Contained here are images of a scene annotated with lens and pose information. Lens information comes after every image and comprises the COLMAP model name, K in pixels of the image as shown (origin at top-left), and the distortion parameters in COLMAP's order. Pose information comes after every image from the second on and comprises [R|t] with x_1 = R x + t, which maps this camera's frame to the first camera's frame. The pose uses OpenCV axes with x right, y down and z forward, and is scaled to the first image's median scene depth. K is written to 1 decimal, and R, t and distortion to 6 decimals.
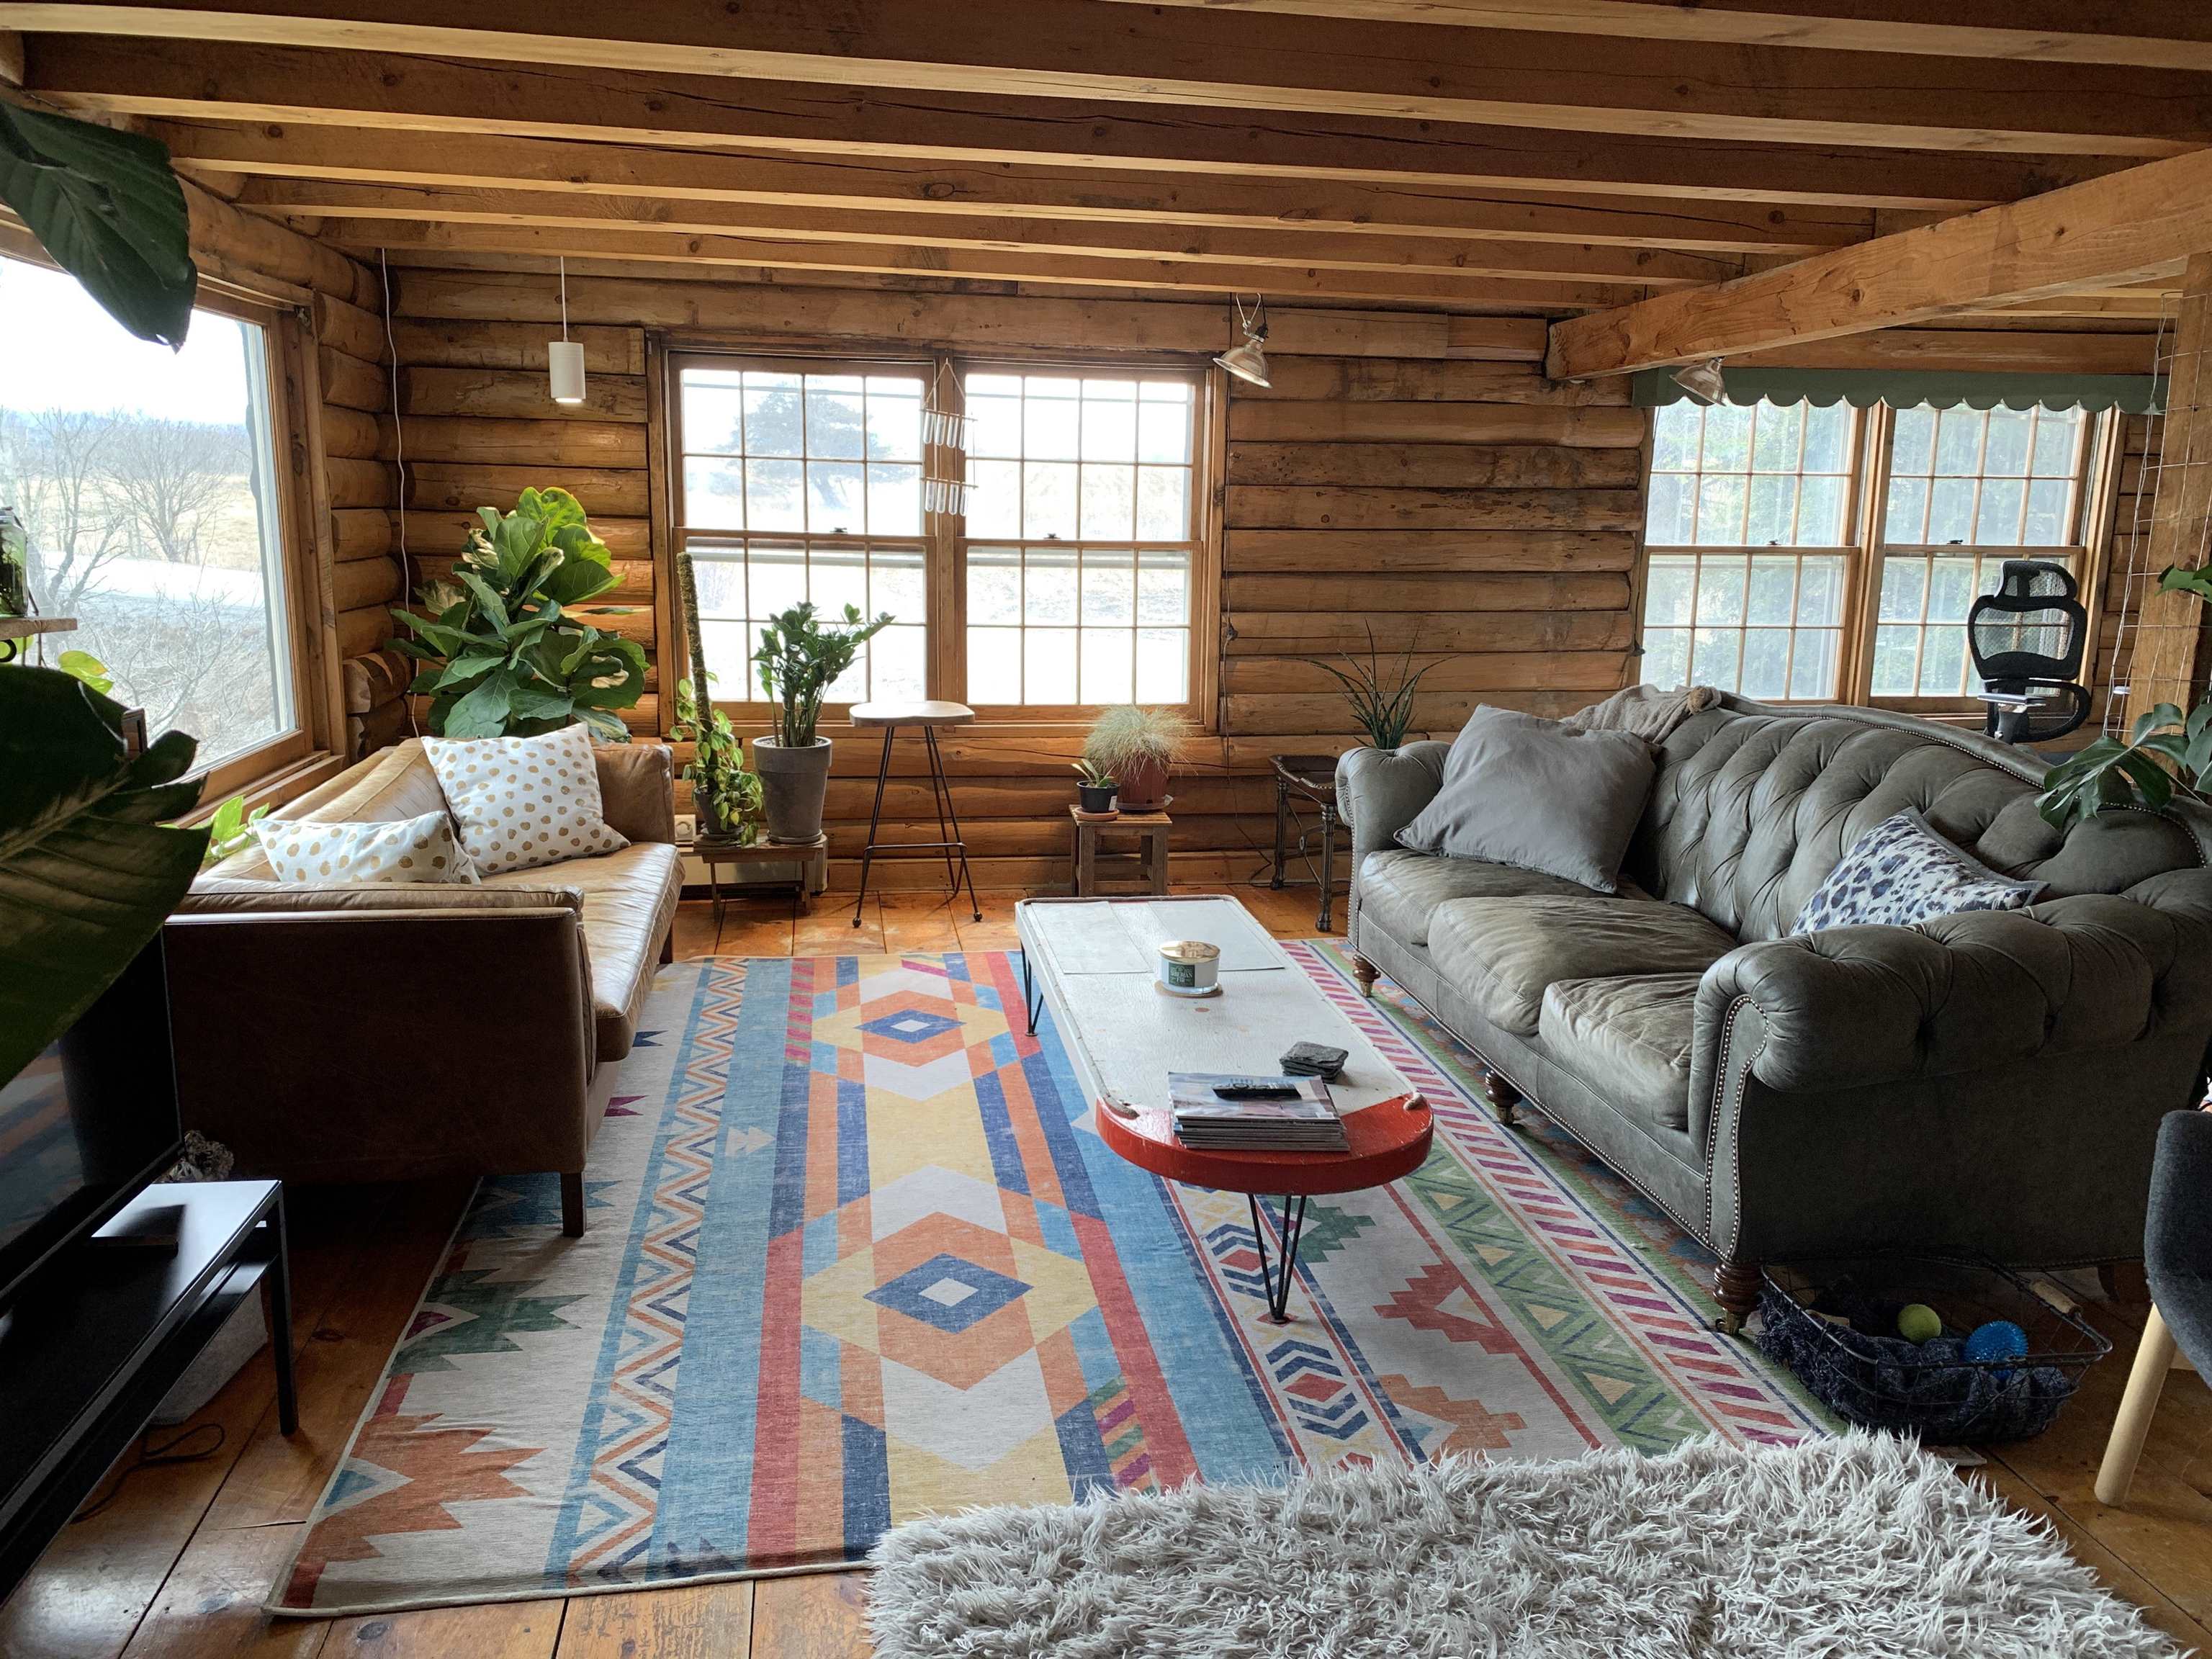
lens RADIAL K [[1710.2, 0, 1140.4], [0, 1710.2, 835.9], [0, 0, 1]] dist [0.112420, -0.135809]
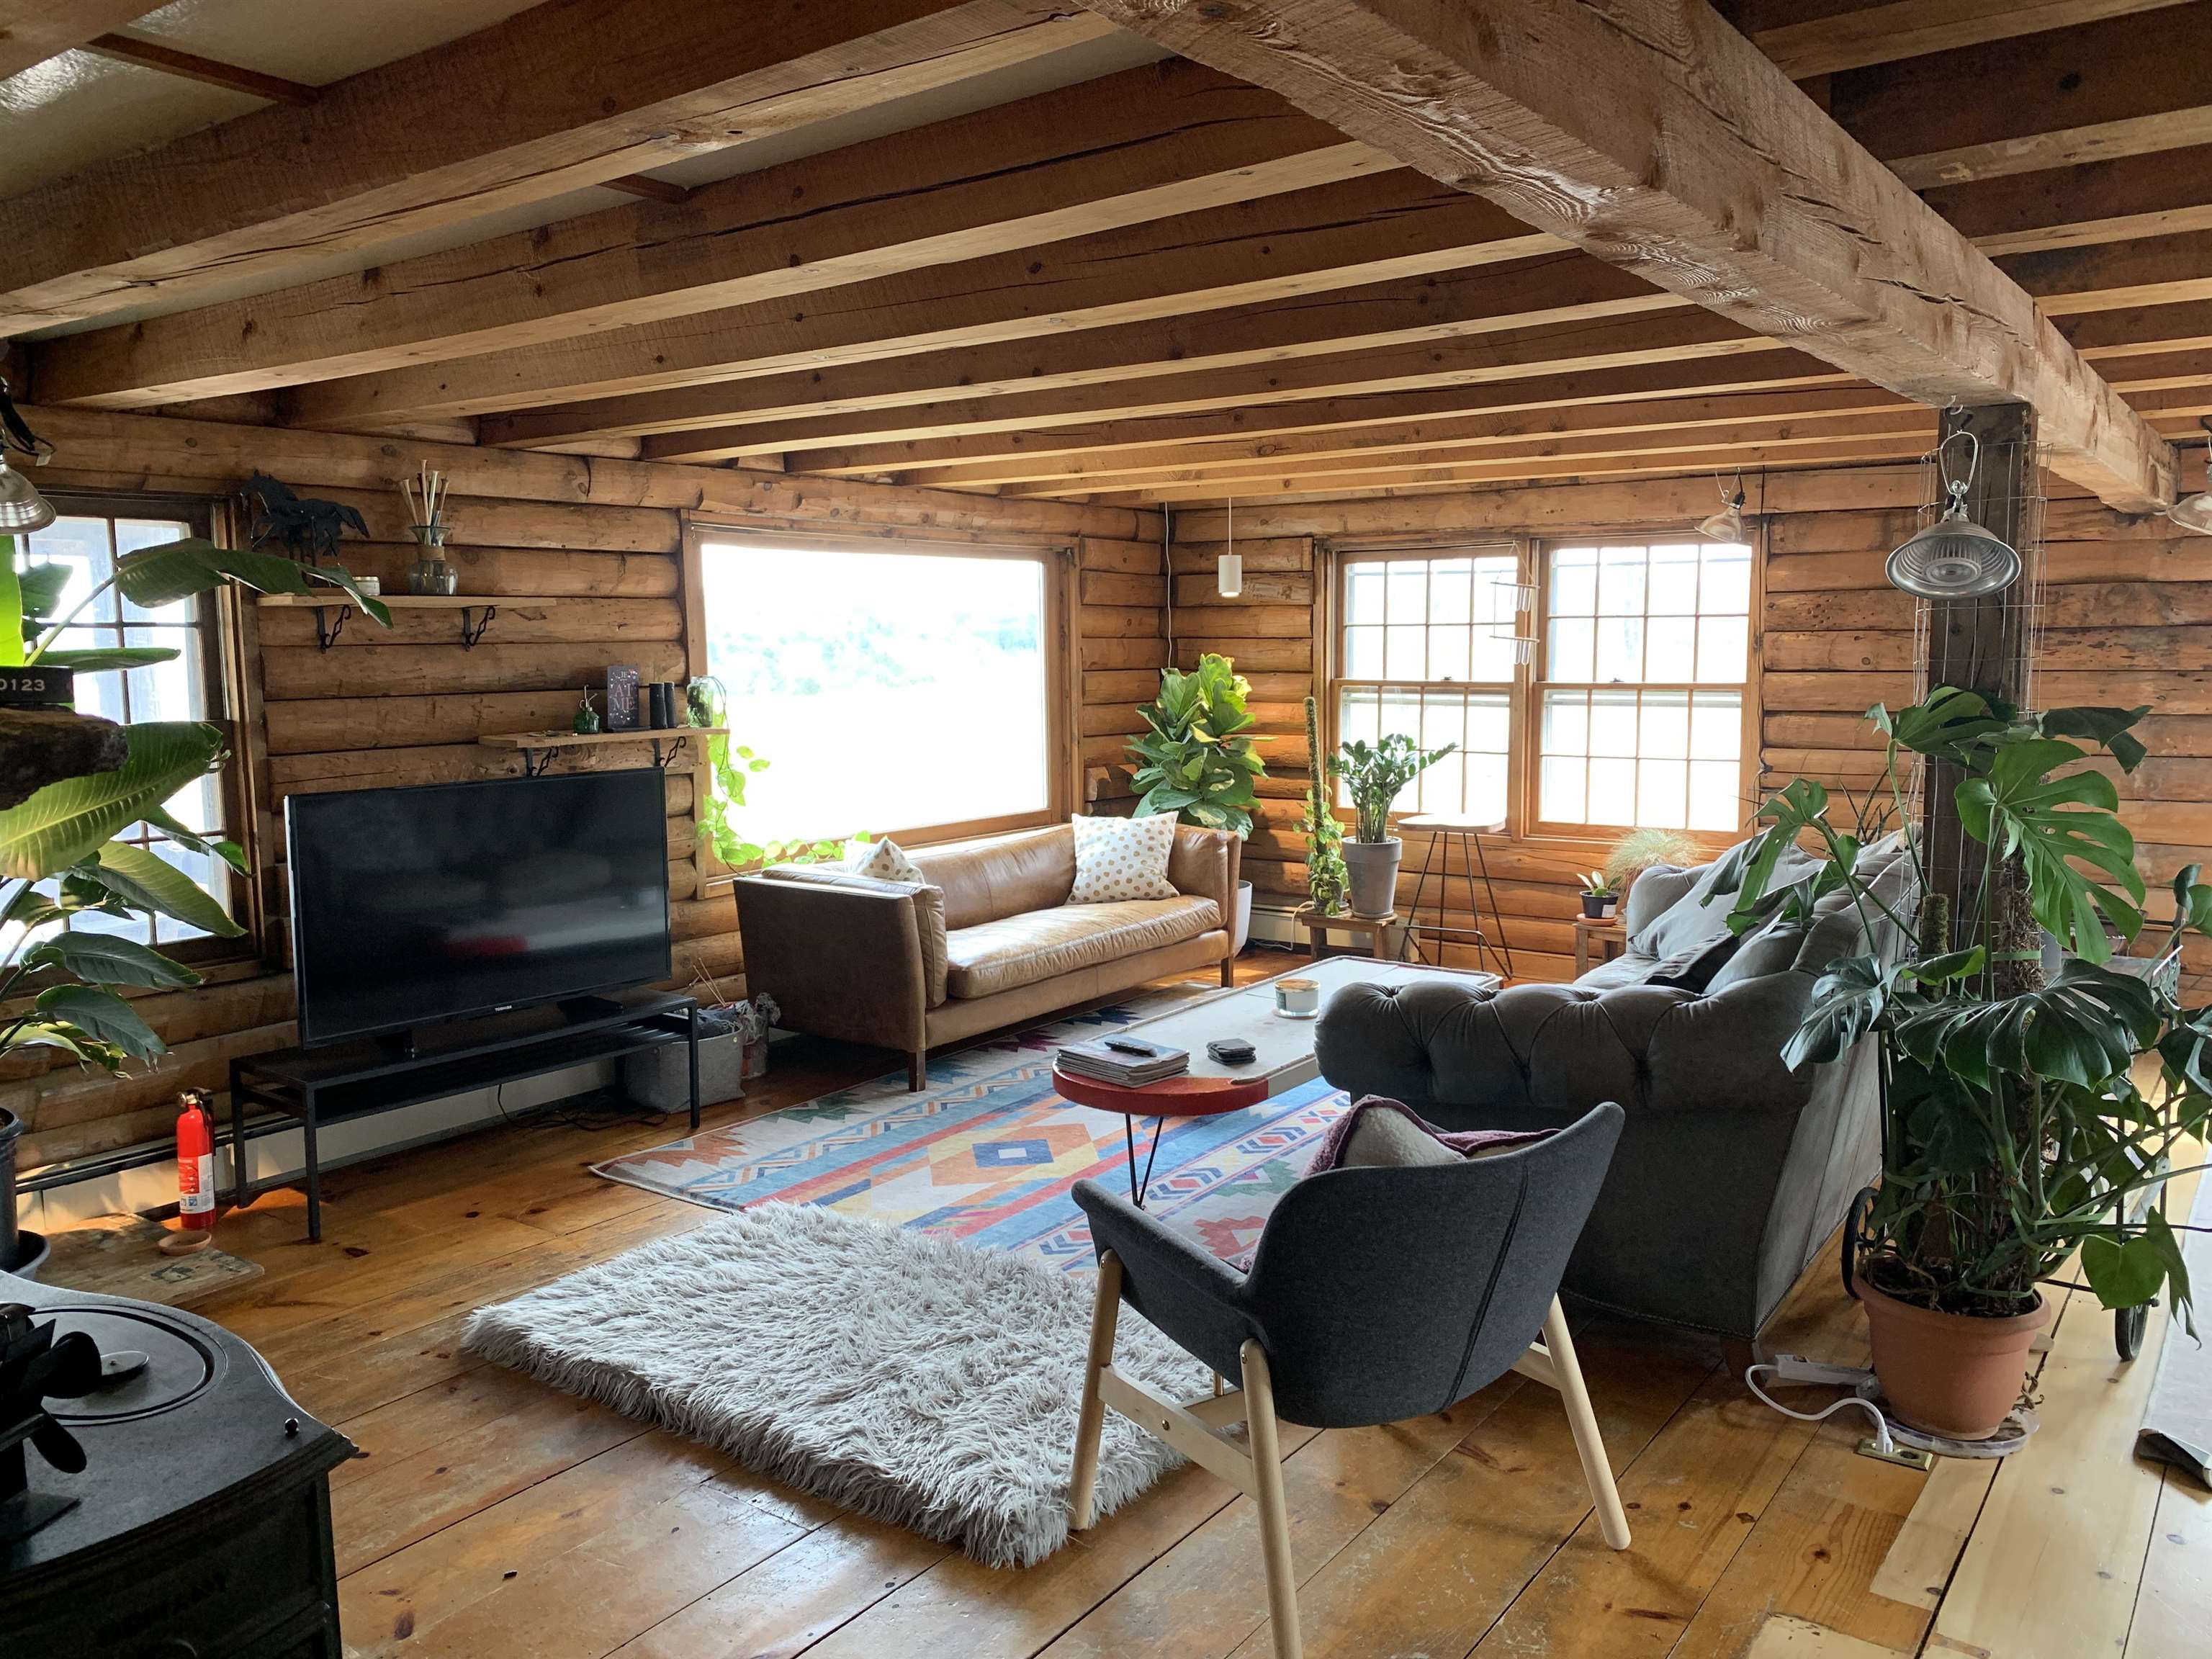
lens RADIAL K [[1710.2, 0, 1140.4], [0, 1710.2, 835.9], [0, 0, 1]] dist [0.112420, -0.135809]
pose [[0.704818, 0.057133, -0.707084, 0.575064], [-0.116113, 0.992600, -0.035538, 0.008513], [0.699821, 0.107149, 0.706236, -0.037319]]
